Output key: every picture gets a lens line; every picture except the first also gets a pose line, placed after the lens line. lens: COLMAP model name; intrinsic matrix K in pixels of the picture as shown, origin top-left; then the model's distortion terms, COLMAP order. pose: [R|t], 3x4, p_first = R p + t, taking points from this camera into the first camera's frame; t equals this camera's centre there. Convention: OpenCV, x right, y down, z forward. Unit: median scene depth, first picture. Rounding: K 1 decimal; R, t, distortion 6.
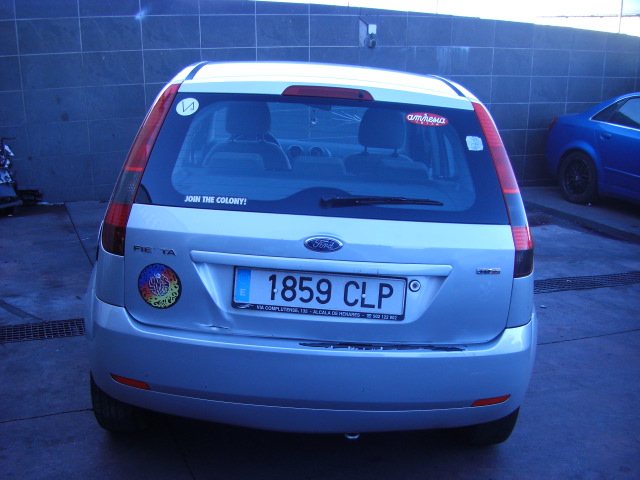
lens RADIAL K [[719.9, 0, 297.0], [0, 719.9, 310.1], [0, 0, 1]] dist [-0.184678, 0.111037]
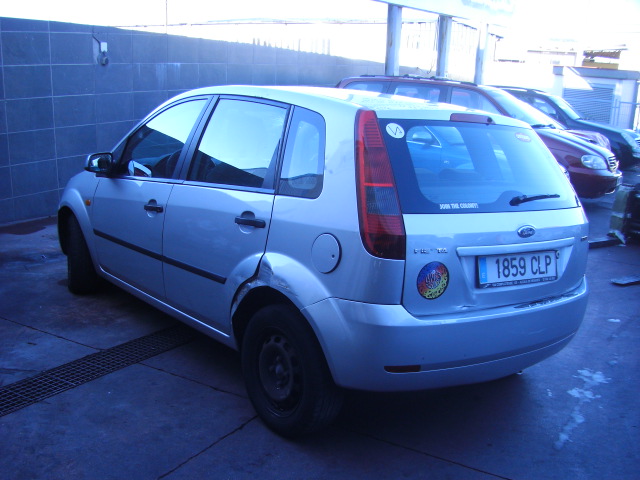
lens RADIAL K [[719.9, 0, 297.0], [0, 719.9, 310.1], [0, 0, 1]] dist [-0.184678, 0.111037]
pose [[0.808982, -0.169787, 0.562779, -1.063472], [0.176434, 0.983370, 0.043057, -0.076905], [-0.560731, 0.064461, 0.825485, 0.138698]]
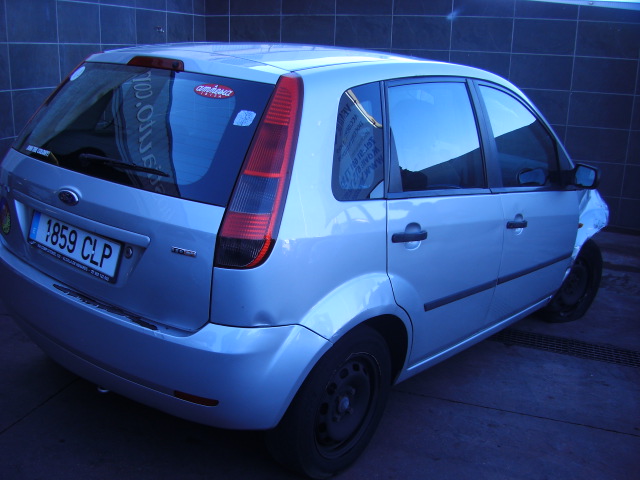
lens RADIAL K [[719.9, 0, 297.0], [0, 719.9, 310.1], [0, 0, 1]] dist [-0.184678, 0.111037]
pose [[0.765655, 0.235577, -0.598561, 0.953684], [-0.247057, 0.966852, 0.064501, -0.078051], [0.593915, 0.098493, 0.798476, 0.353972]]
